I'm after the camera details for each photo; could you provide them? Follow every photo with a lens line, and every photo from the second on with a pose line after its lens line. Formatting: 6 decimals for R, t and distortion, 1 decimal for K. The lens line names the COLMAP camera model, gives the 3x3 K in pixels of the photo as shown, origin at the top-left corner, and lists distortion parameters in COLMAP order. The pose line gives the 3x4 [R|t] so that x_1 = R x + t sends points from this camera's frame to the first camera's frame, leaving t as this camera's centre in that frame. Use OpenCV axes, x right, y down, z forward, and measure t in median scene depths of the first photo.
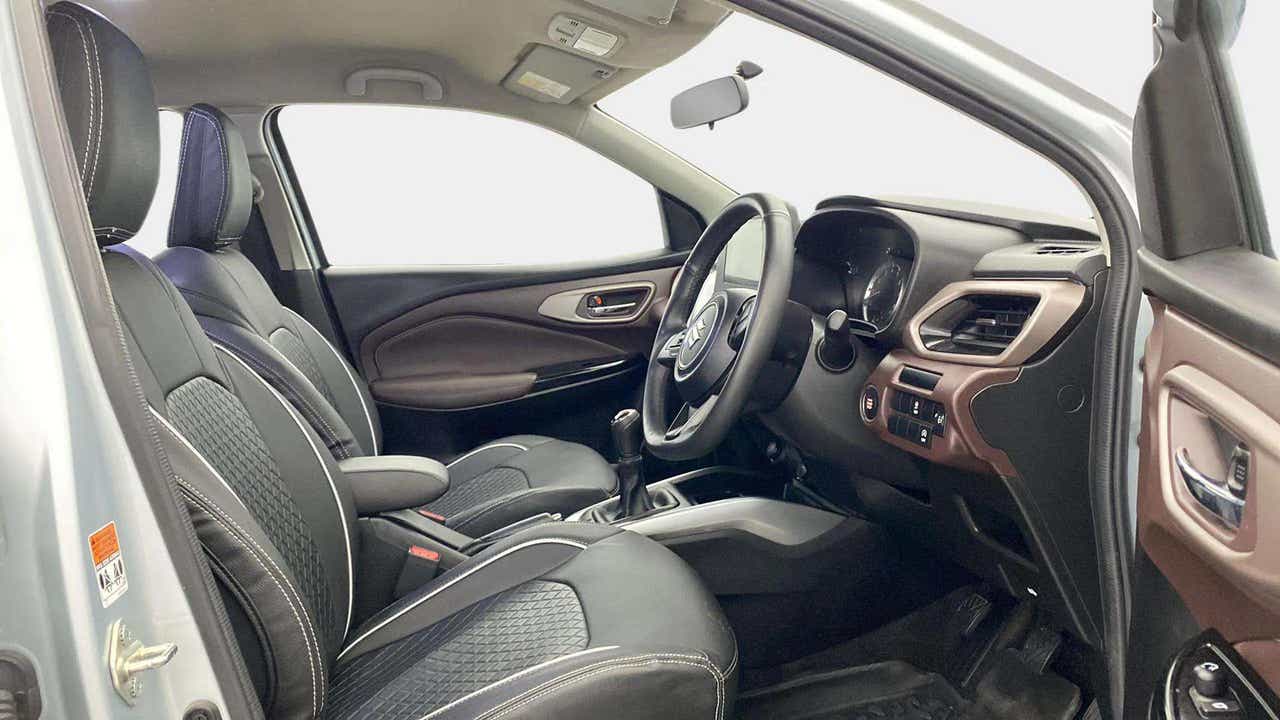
lens RADIAL K [[895.8, 0, 639.6], [0, 895.8, 326.8], [0, 0, 1]] dist [0.057239, -0.075974]
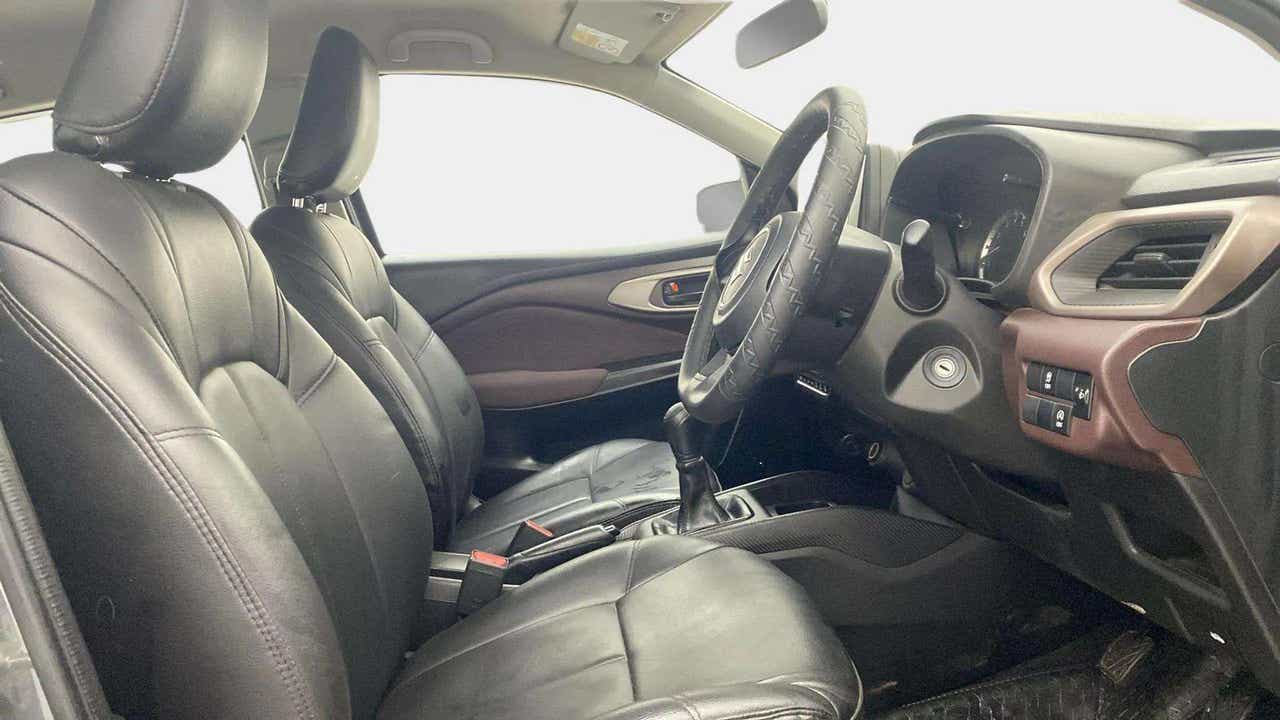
lens RADIAL K [[833.3, 0, 640.0], [0, 833.3, 360.0], [0, 0, 1]] dist [-0.082381, 0.071723]
pose [[0.985338, -0.012631, -0.170146, 0.079468], [0.012776, 0.999918, -0.000241, 0.056930], [0.170135, -0.001936, 0.985419, 0.243680]]
